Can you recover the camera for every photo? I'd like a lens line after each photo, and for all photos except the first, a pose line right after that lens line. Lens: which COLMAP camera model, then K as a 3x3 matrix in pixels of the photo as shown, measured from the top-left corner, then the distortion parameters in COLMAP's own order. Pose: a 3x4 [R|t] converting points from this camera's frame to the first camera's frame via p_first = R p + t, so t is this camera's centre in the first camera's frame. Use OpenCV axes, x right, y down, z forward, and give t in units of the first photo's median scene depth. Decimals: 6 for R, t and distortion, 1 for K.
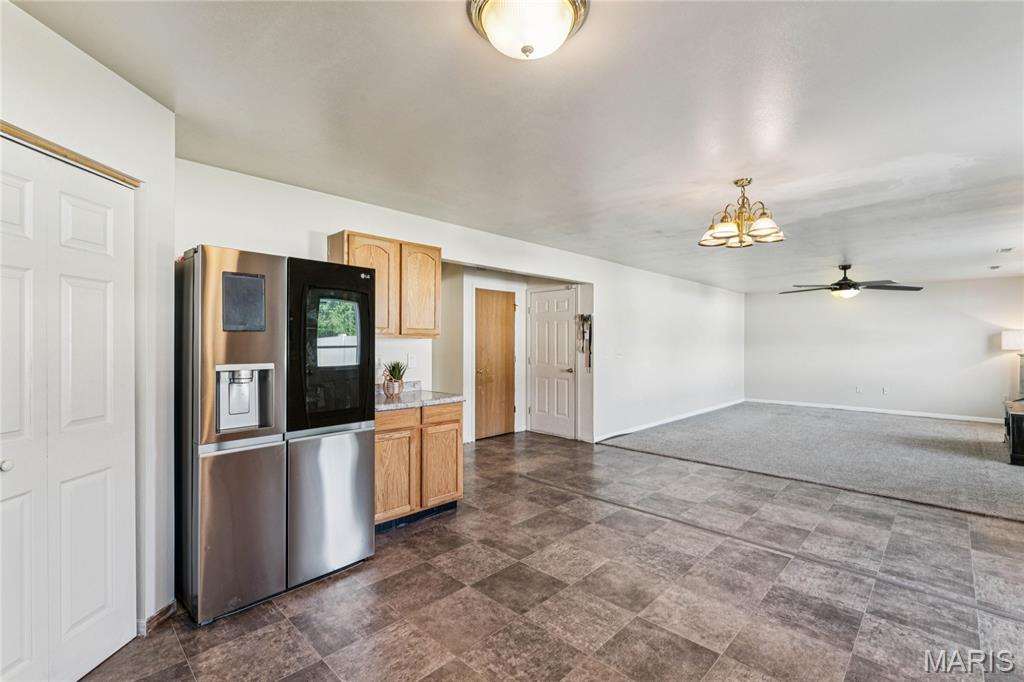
lens RADIAL K [[458.7, 0, 512.6], [0, 458.7, 340.2], [0, 0, 1]] dist [0.000823, 0.000848]
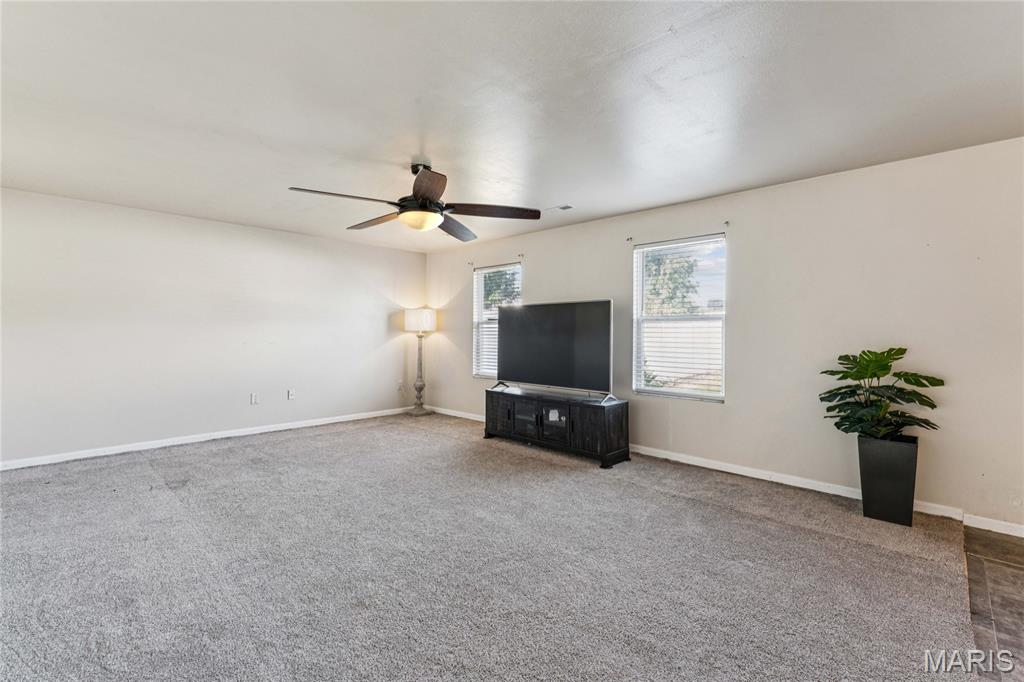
lens RADIAL K [[458.7, 0, 517.0], [0, 458.7, 332.6], [0, 0, 1]] dist [0.000823, 0.000848]
pose [[0.005550, -0.006384, 0.999964, 0.188371], [-0.011705, 0.999911, 0.006448, 0.017025], [-0.999916, -0.011740, 0.005475, 0.793433]]
